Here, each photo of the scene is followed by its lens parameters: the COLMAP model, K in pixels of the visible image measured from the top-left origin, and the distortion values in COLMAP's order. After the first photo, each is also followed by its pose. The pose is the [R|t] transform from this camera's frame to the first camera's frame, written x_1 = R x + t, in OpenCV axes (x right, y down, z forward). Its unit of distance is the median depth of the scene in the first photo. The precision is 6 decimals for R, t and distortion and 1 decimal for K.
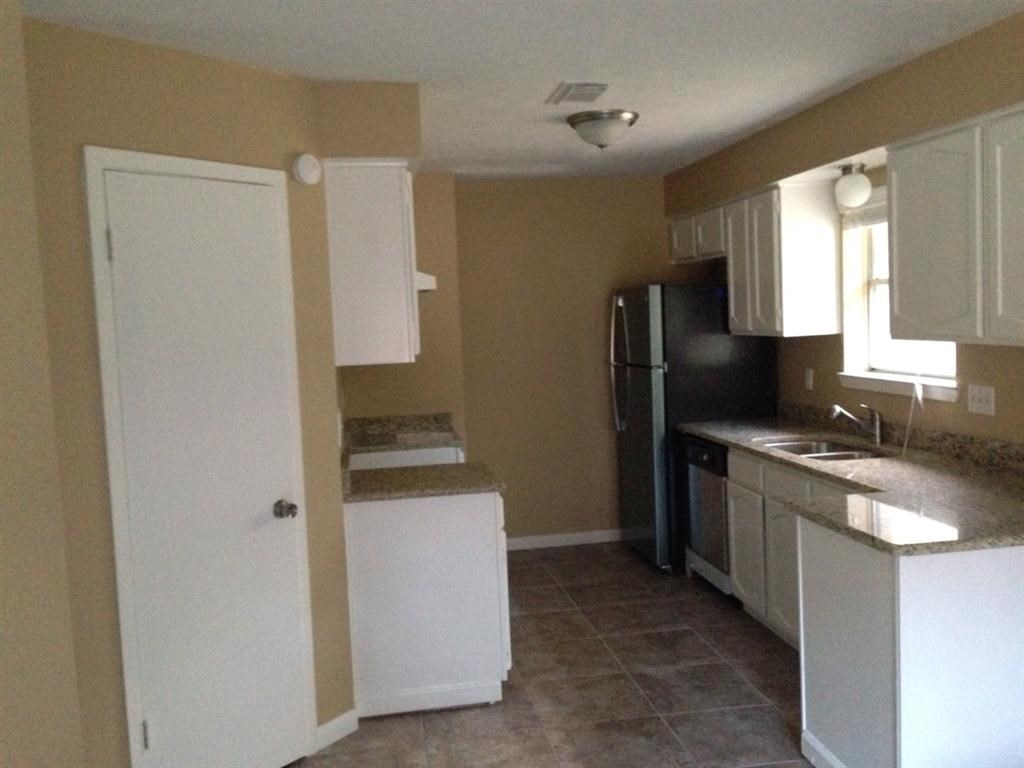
lens RADIAL K [[954.4, 0, 512.0], [0, 954.4, 384.0], [0, 0, 1]] dist [0.100982, -0.194801]
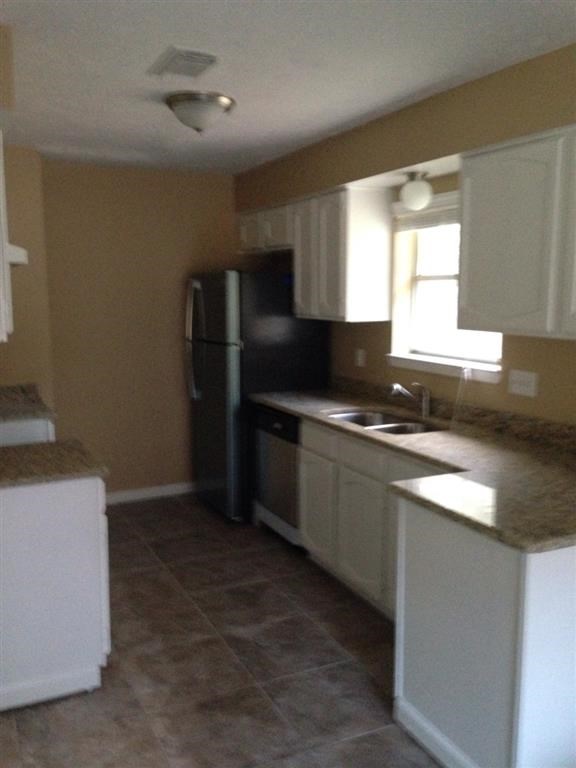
lens RADIAL K [[715.8, 0, 288.1], [0, 715.8, 393.7], [0, 0, 1]] dist [0.100982, -0.194801]
pose [[0.959690, 0.005349, 0.281009, -0.030917], [-0.023273, 0.997898, 0.060487, -0.015894], [-0.280095, -0.064589, 0.957797, 0.220535]]
